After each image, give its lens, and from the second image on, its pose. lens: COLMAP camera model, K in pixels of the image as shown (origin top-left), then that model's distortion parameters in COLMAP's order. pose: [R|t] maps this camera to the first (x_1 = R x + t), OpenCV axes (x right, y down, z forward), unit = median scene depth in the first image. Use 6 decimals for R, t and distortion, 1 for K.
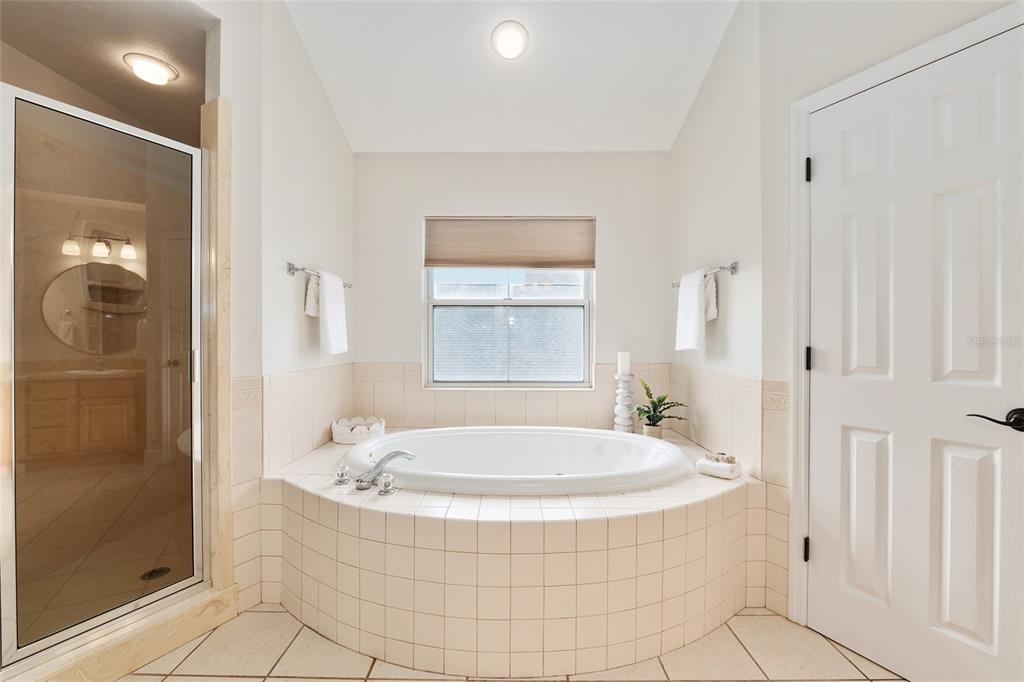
lens RADIAL K [[422.1, 0, 513.9], [0, 422.1, 339.1], [0, 0, 1]] dist [-0.008261, 0.000531]
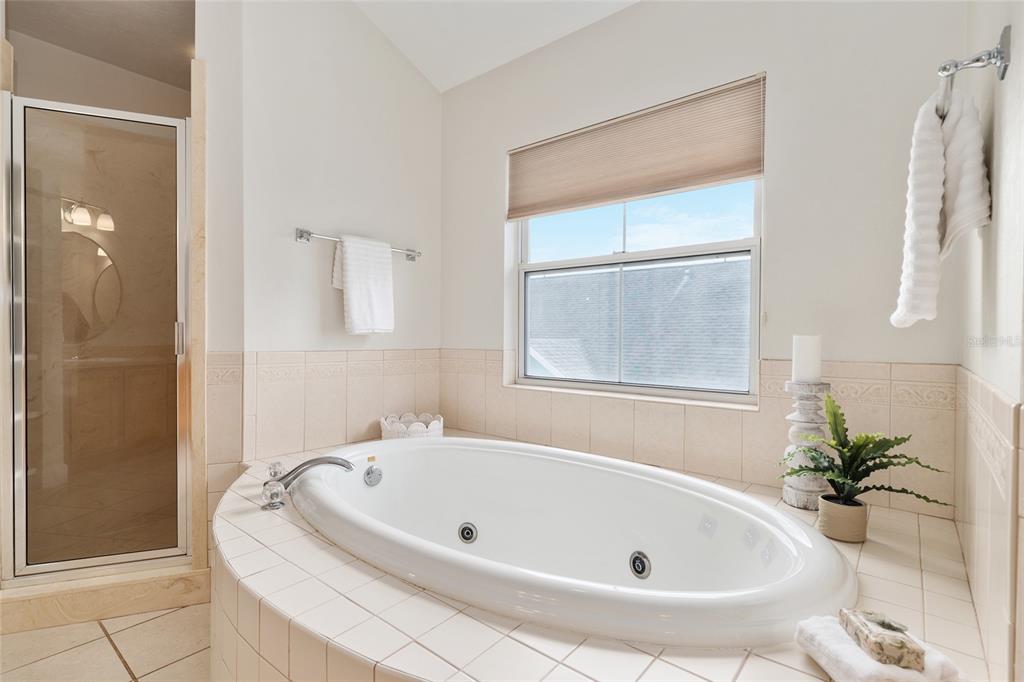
lens RADIAL K [[493.8, 0, 512.7], [0, 493.8, 340.1], [0, 0, 1]] dist [0.006084, -0.001138]
pose [[0.769054, 0.009992, -0.639106, 0.363525], [-0.005046, 0.999942, 0.009561, 0.031936], [0.639164, -0.004128, 0.769060, 0.358790]]
